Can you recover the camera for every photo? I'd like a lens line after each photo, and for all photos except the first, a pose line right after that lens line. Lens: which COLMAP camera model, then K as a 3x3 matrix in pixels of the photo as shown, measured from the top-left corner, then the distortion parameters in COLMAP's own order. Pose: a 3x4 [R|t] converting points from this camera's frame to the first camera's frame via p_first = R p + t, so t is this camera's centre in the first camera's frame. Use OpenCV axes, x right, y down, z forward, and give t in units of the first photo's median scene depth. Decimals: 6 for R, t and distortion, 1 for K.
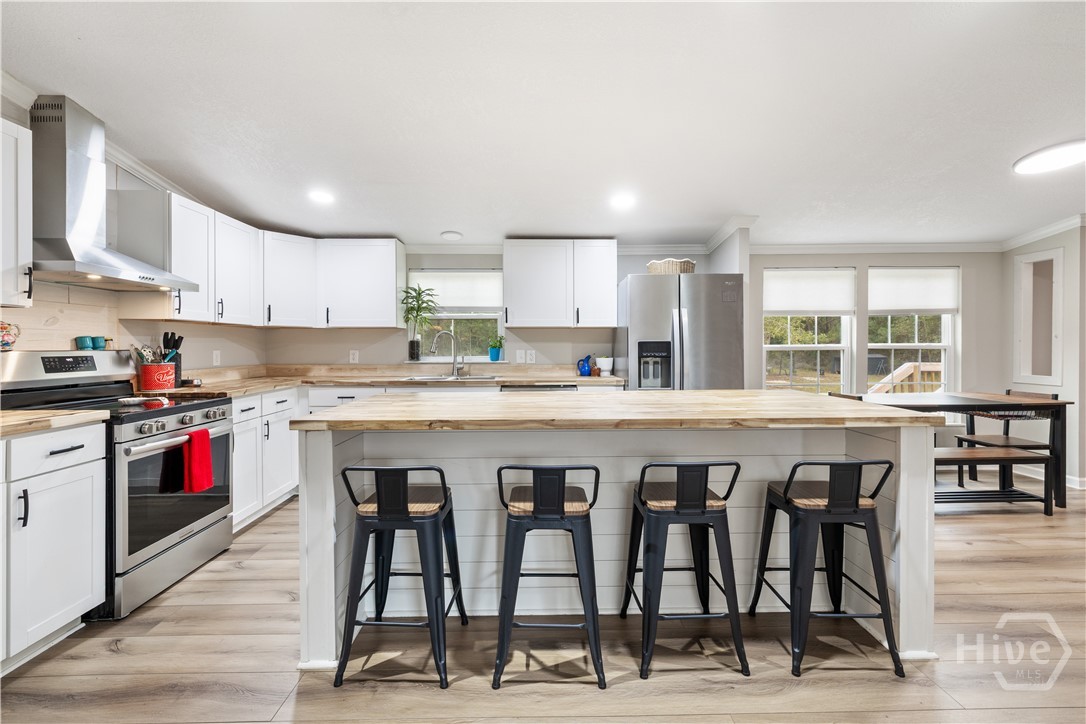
lens RADIAL K [[461.7, 0, 543.7], [0, 461.7, 352.2], [0, 0, 1]] dist [0.012313, -0.000222]
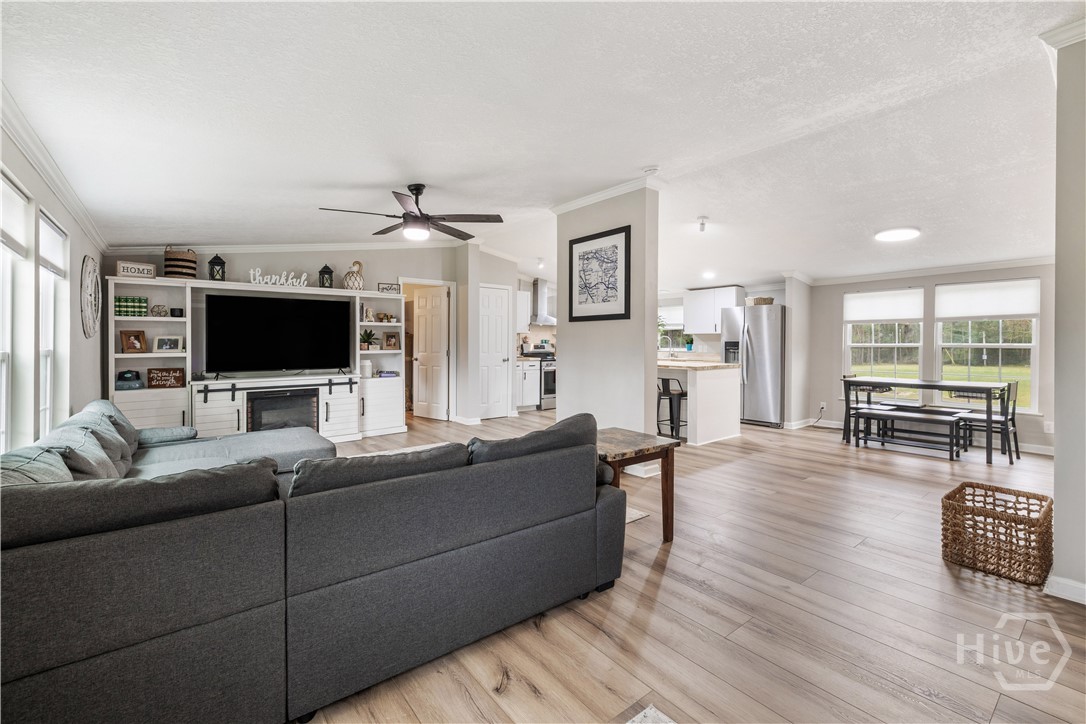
lens RADIAL K [[461.7, 0, 527.5], [0, 461.7, 345.5], [0, 0, 1]] dist [0.012313, -0.000222]
pose [[0.592722, 0.011852, -0.805320, 1.152598], [-0.014980, 0.999881, 0.003690, -0.000314], [0.805268, 0.009877, 0.592829, -0.763573]]
